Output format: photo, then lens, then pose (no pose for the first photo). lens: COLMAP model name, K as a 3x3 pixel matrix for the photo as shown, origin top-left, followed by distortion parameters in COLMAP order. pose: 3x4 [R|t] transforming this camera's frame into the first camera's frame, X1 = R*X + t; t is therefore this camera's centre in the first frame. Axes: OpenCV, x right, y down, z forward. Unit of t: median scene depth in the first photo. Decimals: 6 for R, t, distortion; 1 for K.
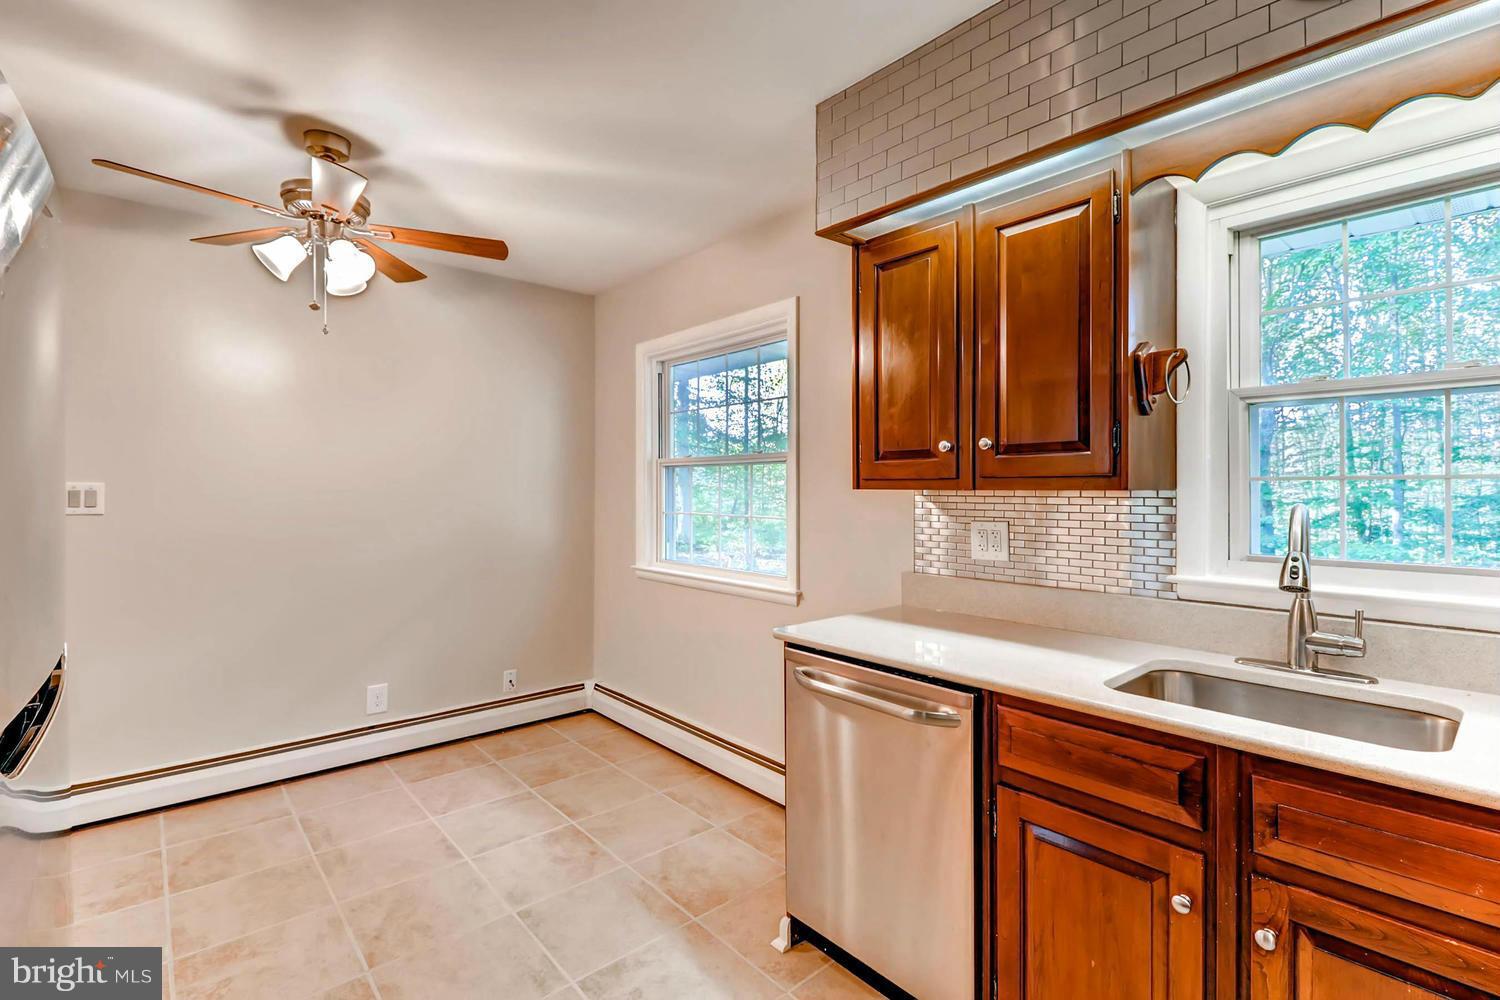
lens RADIAL K [[694.2, 0, 755.2], [0, 694.2, 496.8], [0, 0, 1]] dist [0.012967, -0.015266]
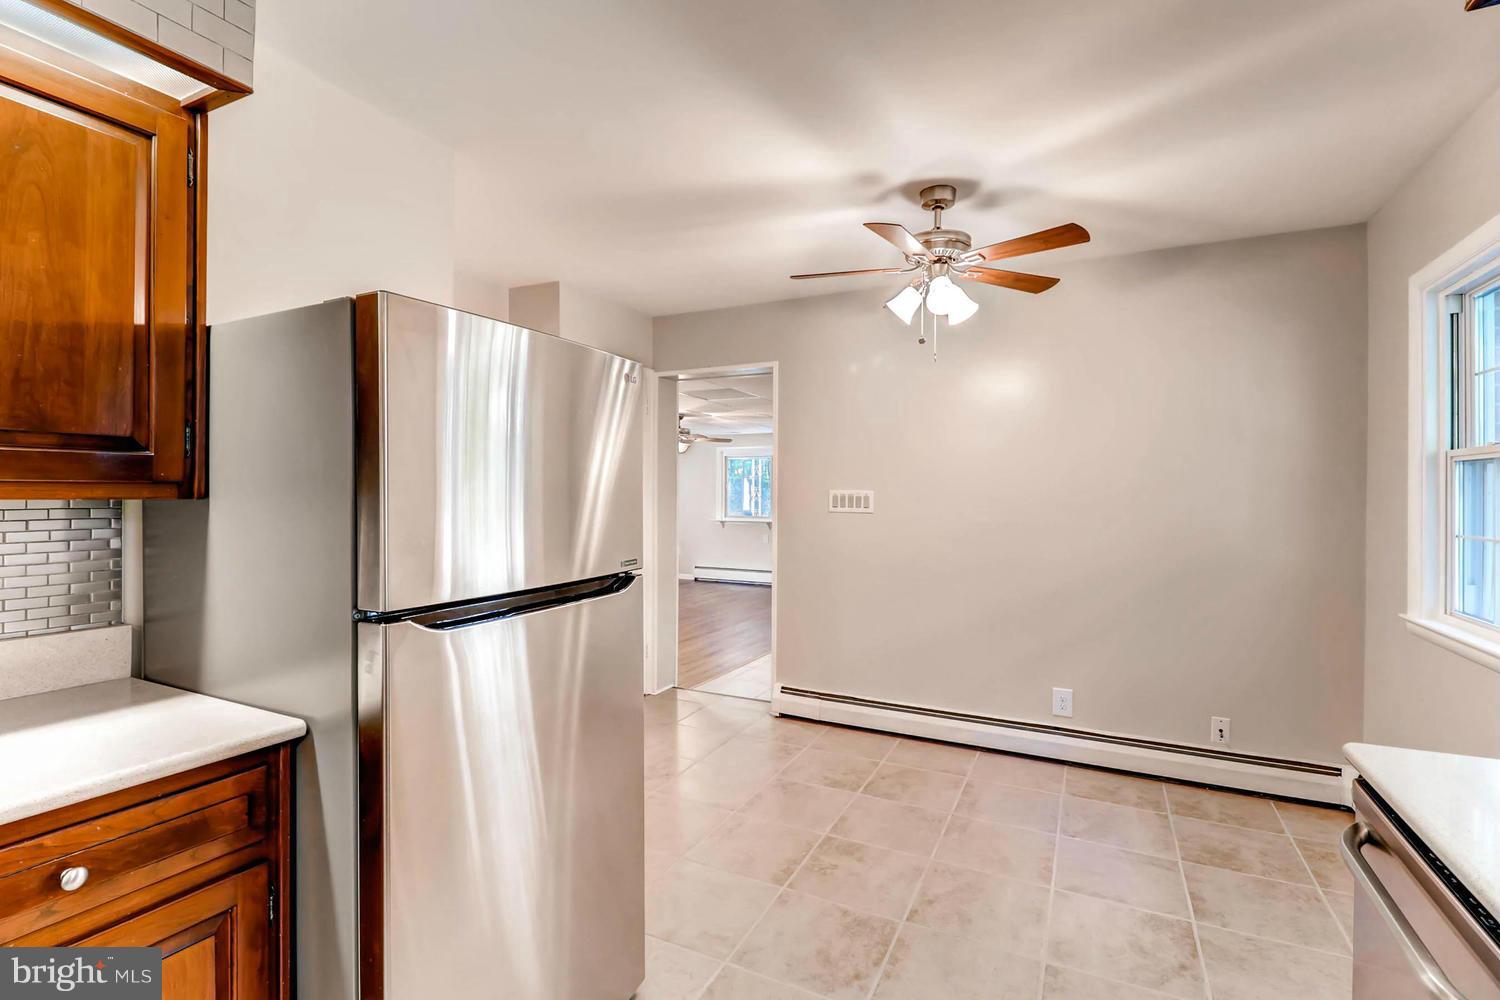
lens RADIAL K [[695.5, 0, 750.0], [0, 695.5, 500.0], [0, 0, 1]] dist [0.017087, -0.015092]
pose [[0.364617, 0.010279, -0.931101, 0.295545], [-0.013562, 0.999892, 0.005728, -0.006307], [0.931059, 0.010539, 0.364716, 0.248517]]
